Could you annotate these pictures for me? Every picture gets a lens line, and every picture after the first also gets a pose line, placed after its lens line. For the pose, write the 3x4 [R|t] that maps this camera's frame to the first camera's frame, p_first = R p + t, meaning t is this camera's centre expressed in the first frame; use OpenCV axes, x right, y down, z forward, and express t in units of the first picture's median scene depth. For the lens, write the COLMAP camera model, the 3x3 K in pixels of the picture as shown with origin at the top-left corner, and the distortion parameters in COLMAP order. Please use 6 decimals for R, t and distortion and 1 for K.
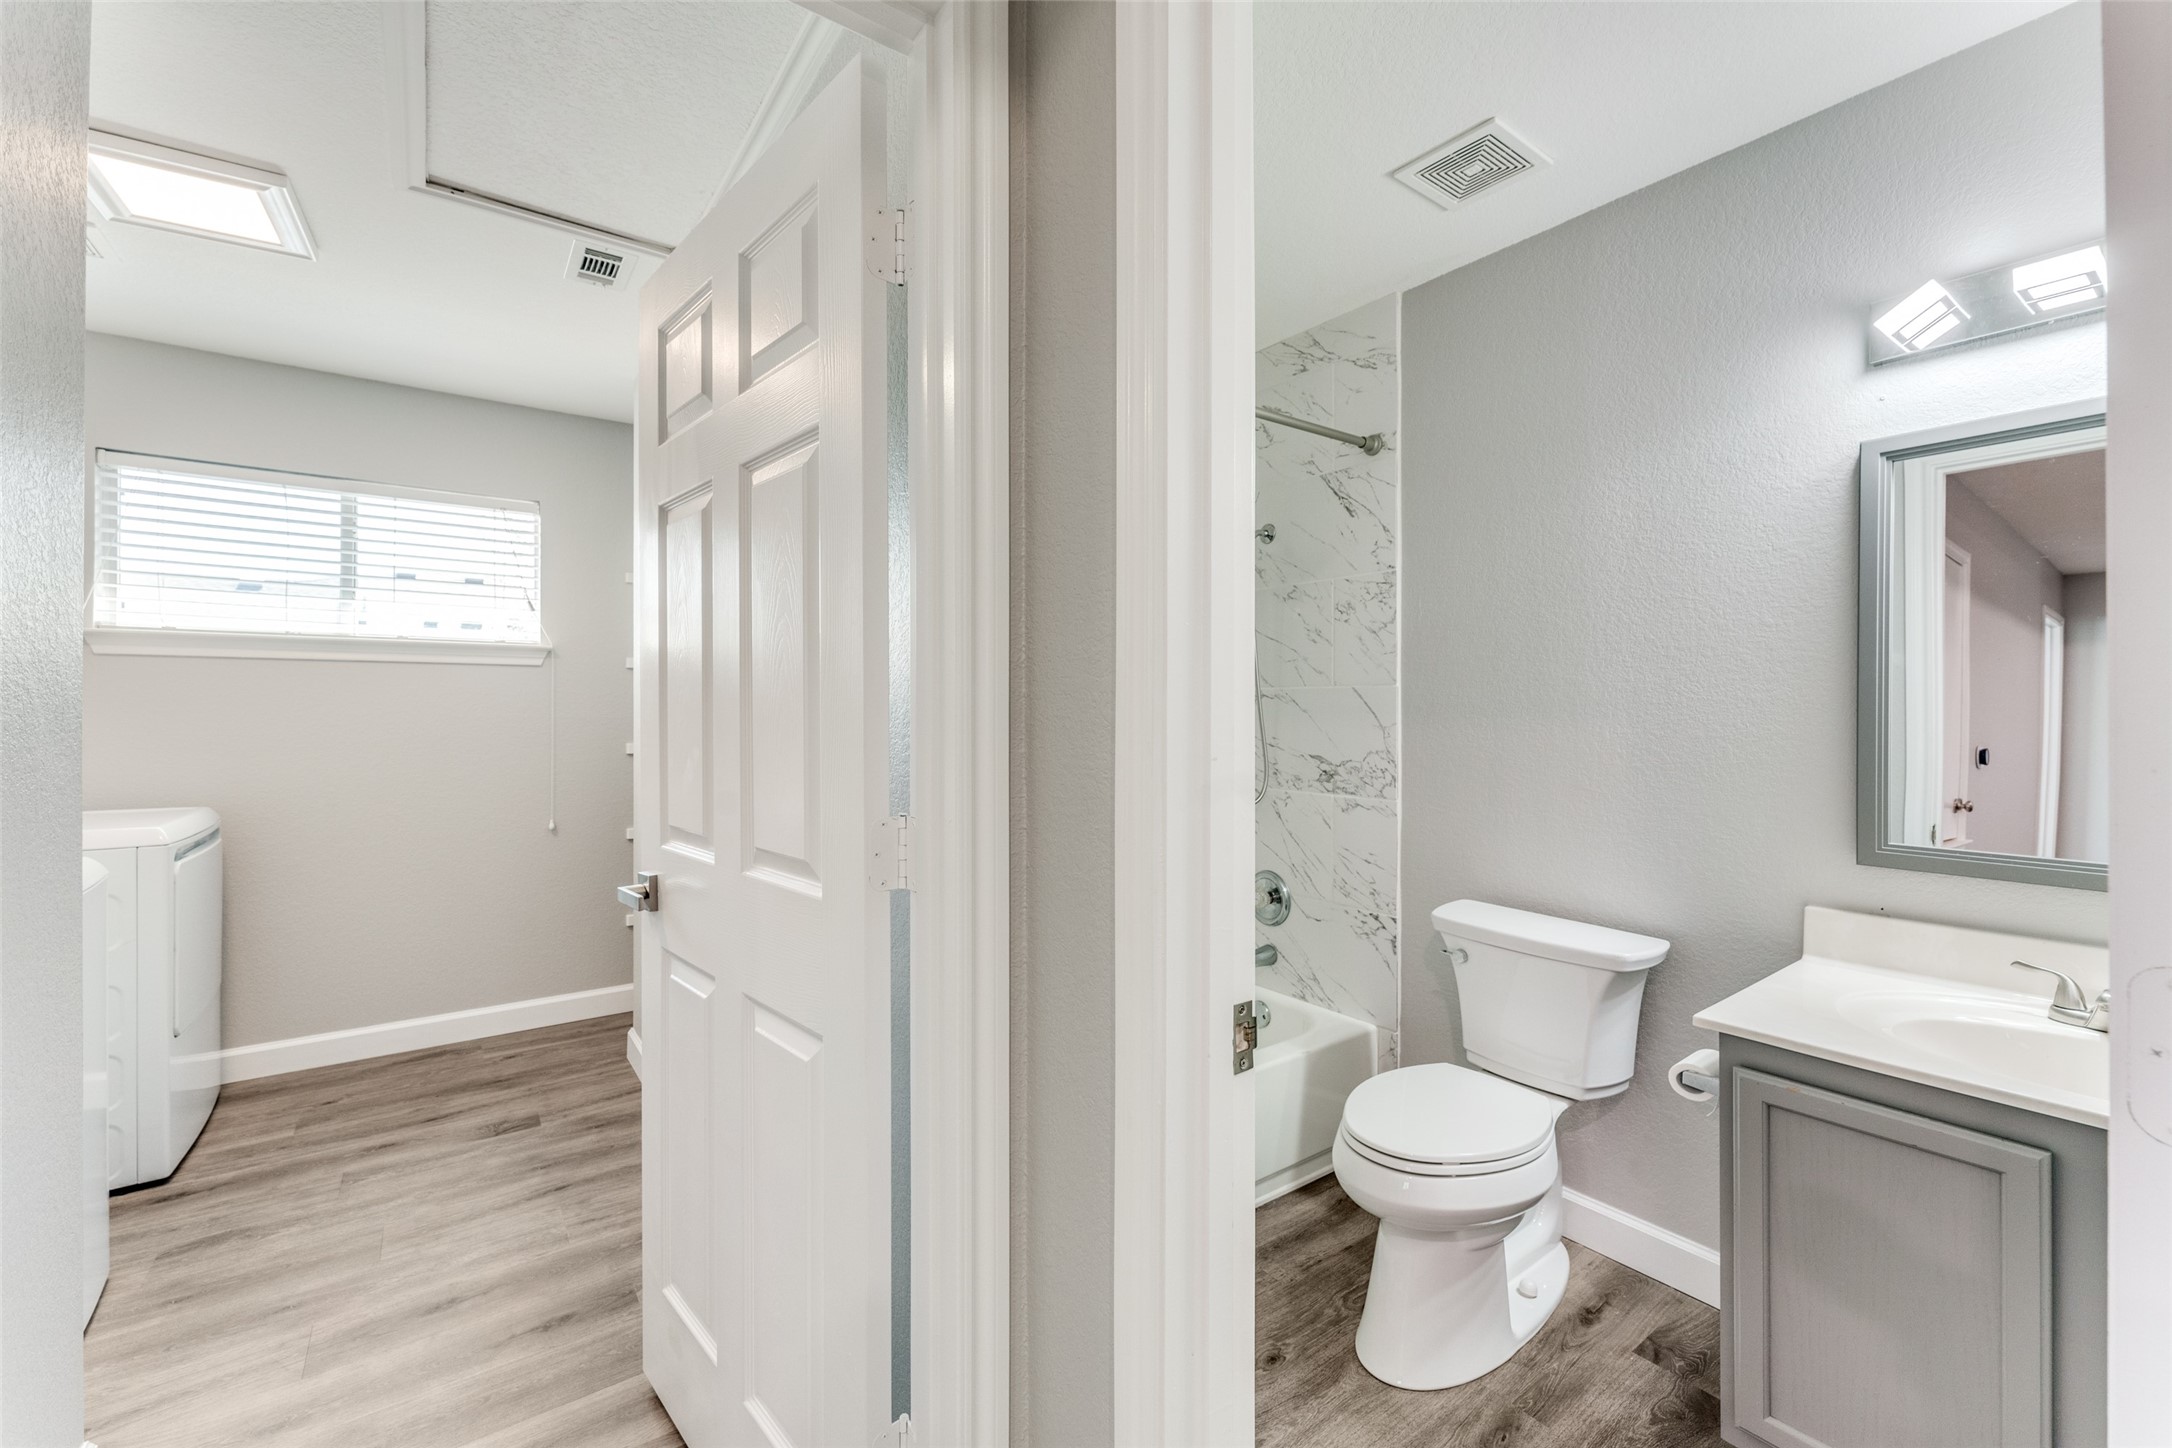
lens RADIAL K [[896.0, 0, 1089.9], [0, 896.0, 718.6], [0, 0, 1]] dist [-0.001402, 0.000211]
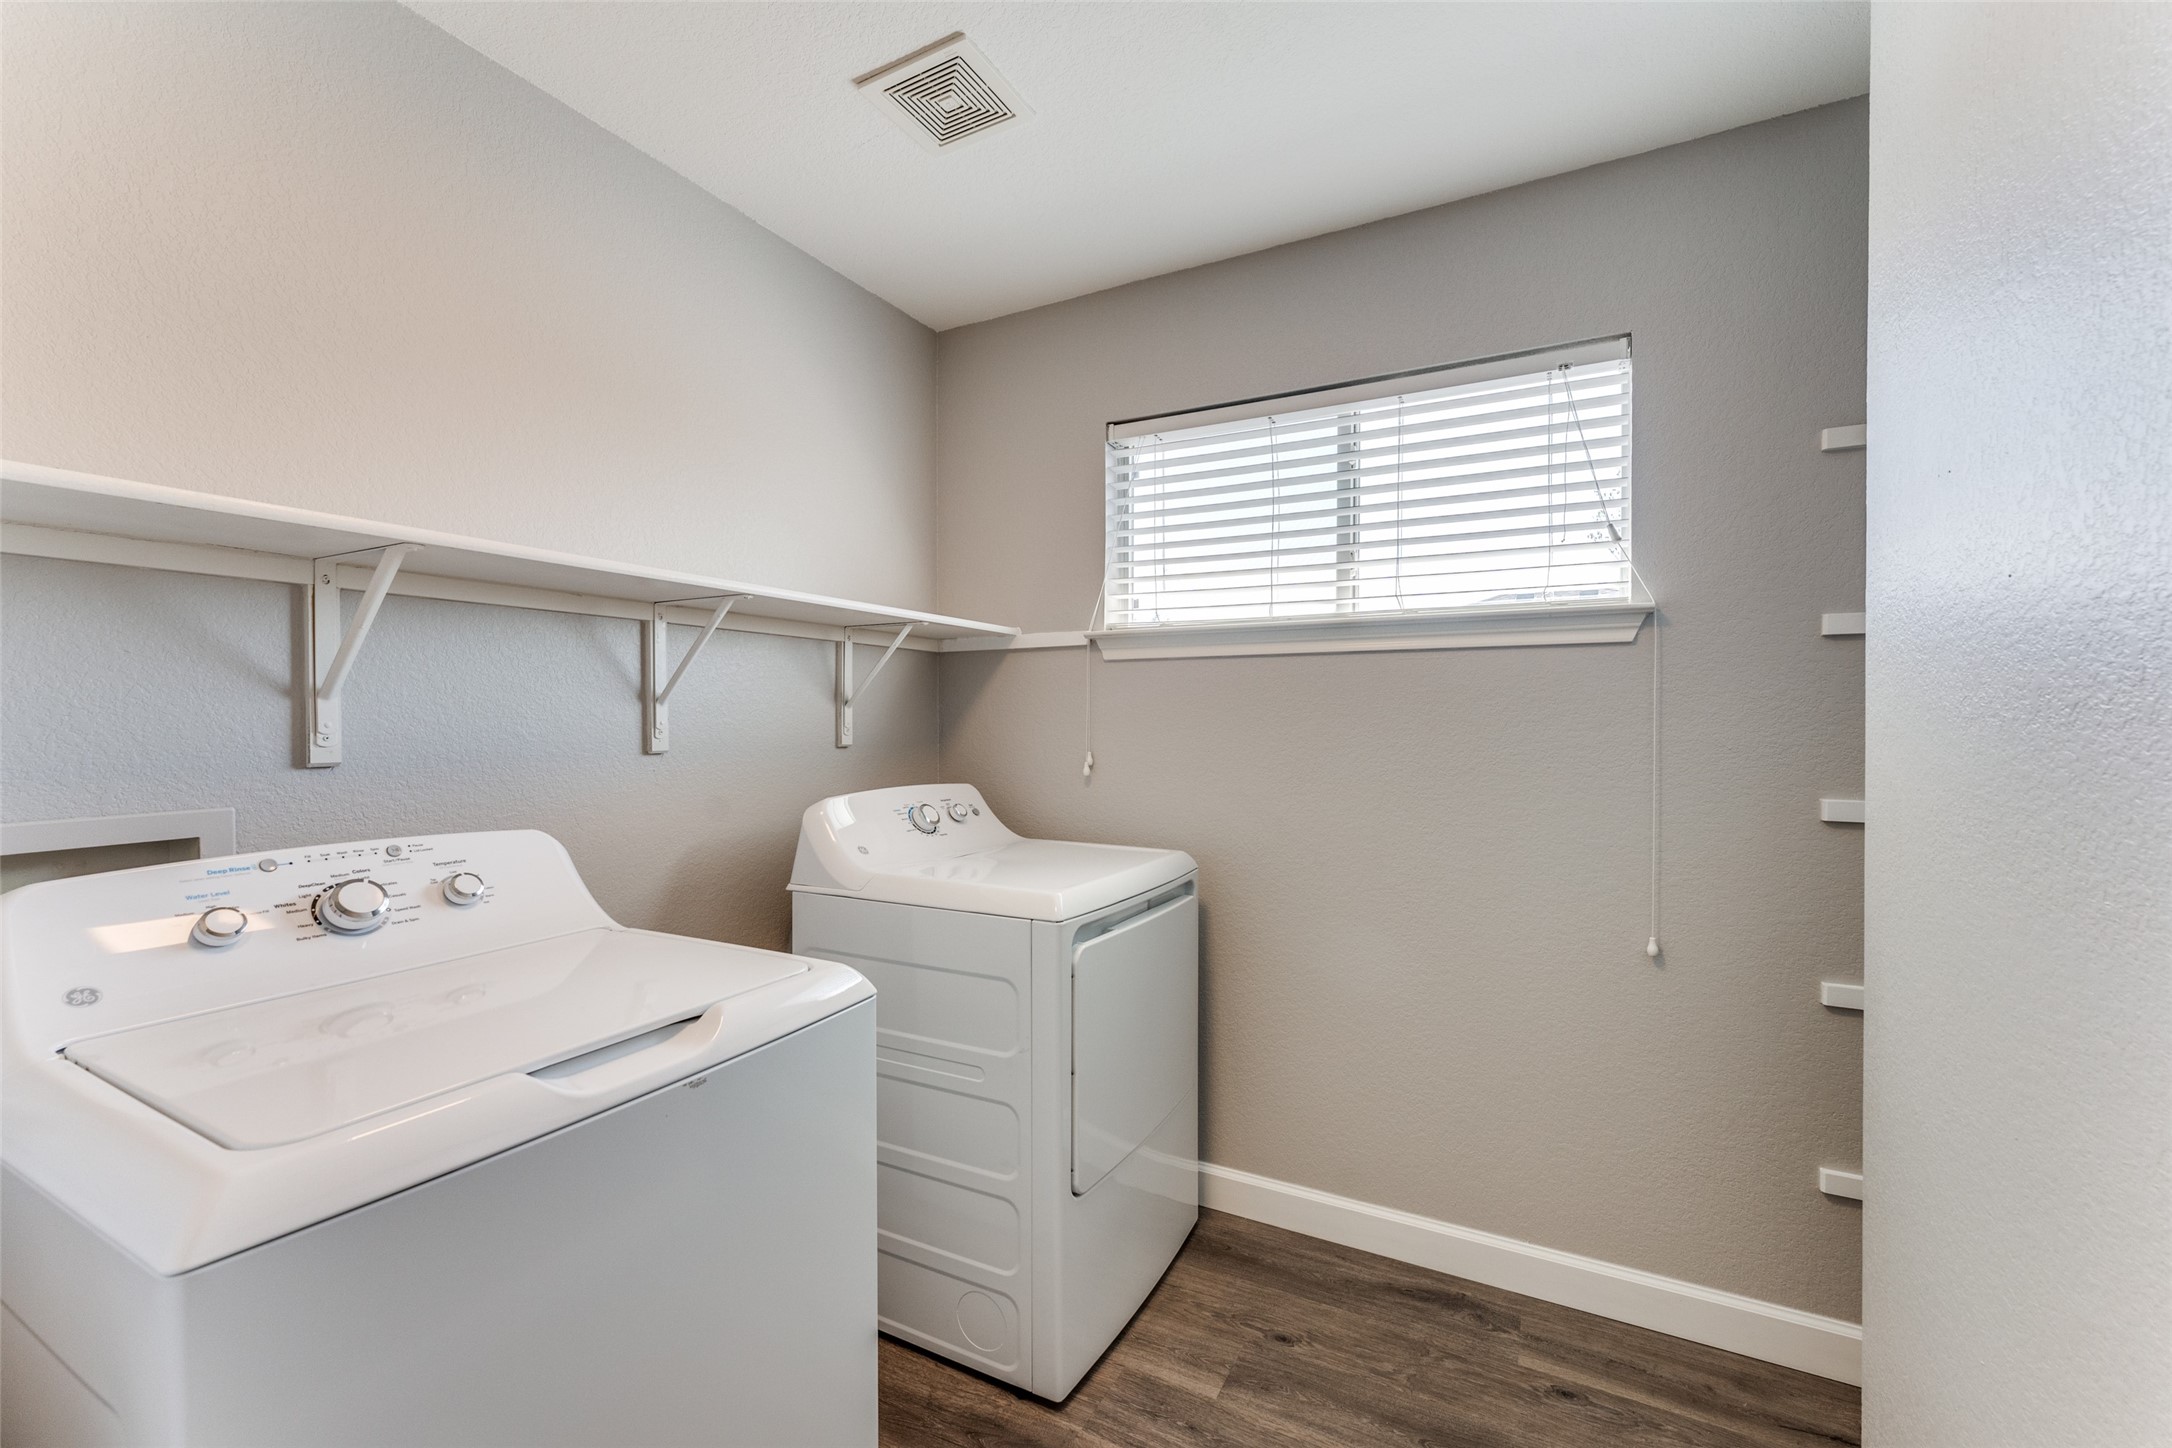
lens RADIAL K [[890.4, 0, 1035.9], [0, 890.4, 719.1], [0, 0, 1]] dist [-0.001573, -0.000479]
pose [[0.397860, -0.006303, -0.917424, -0.313579], [-0.010890, 0.999874, -0.011592, -0.003917], [0.917381, 0.014603, 0.397741, 0.541663]]
